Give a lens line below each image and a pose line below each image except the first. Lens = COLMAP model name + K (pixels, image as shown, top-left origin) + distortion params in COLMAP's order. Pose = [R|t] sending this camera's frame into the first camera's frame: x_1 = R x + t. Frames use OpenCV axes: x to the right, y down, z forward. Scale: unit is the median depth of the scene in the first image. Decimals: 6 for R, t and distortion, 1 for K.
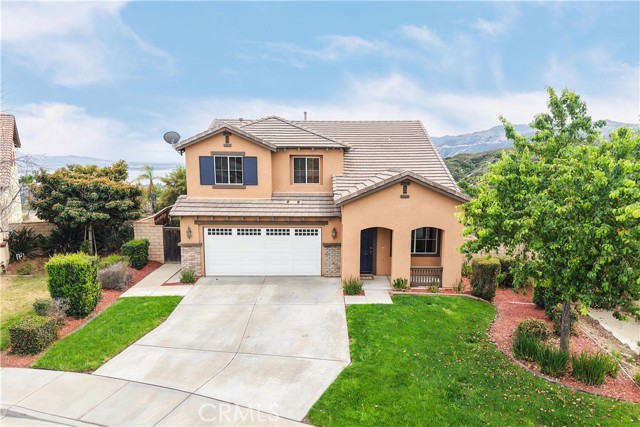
lens RADIAL K [[477.0, 0, 334.1], [0, 477.0, 245.1], [0, 0, 1]] dist [0.026775, -0.002934]
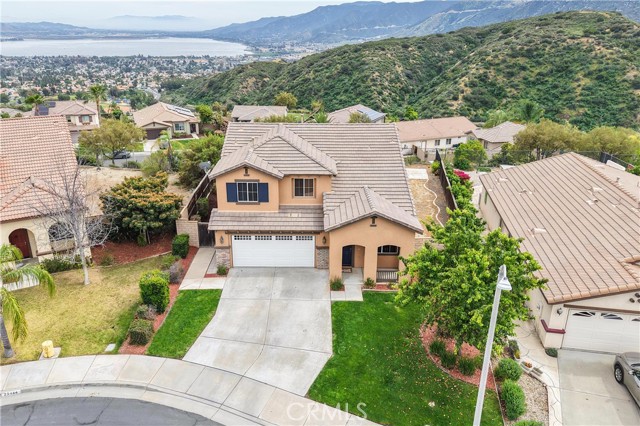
lens RADIAL K [[498.9, 0, 320.0], [0, 498.9, 213.0], [0, 0, 1]] dist [0.037146, -0.001860]
pose [[0.999871, 0.008563, -0.013575, 0.006842], [-0.005792, 0.981294, 0.192430, -0.393298], [0.014969, -0.192326, 0.981217, -0.431710]]
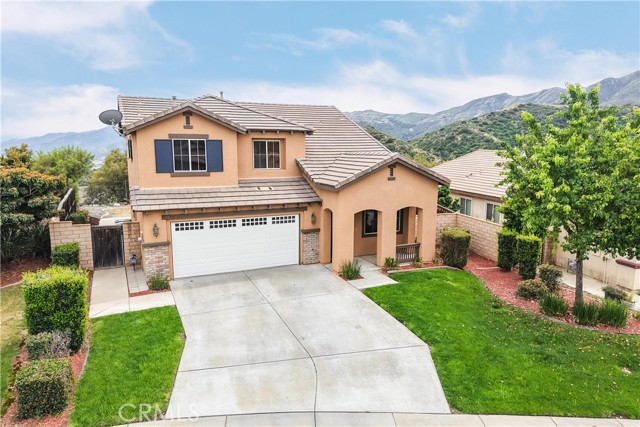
lens RADIAL K [[459.2, 0, 330.2], [0, 459.2, 229.0], [0, 0, 1]] dist [0.024322, -0.003515]
pose [[0.912211, -0.078689, 0.402093, -0.353406], [0.074735, 0.996876, 0.025539, -0.025810], [-0.402847, 0.006753, 0.915243, 0.131028]]
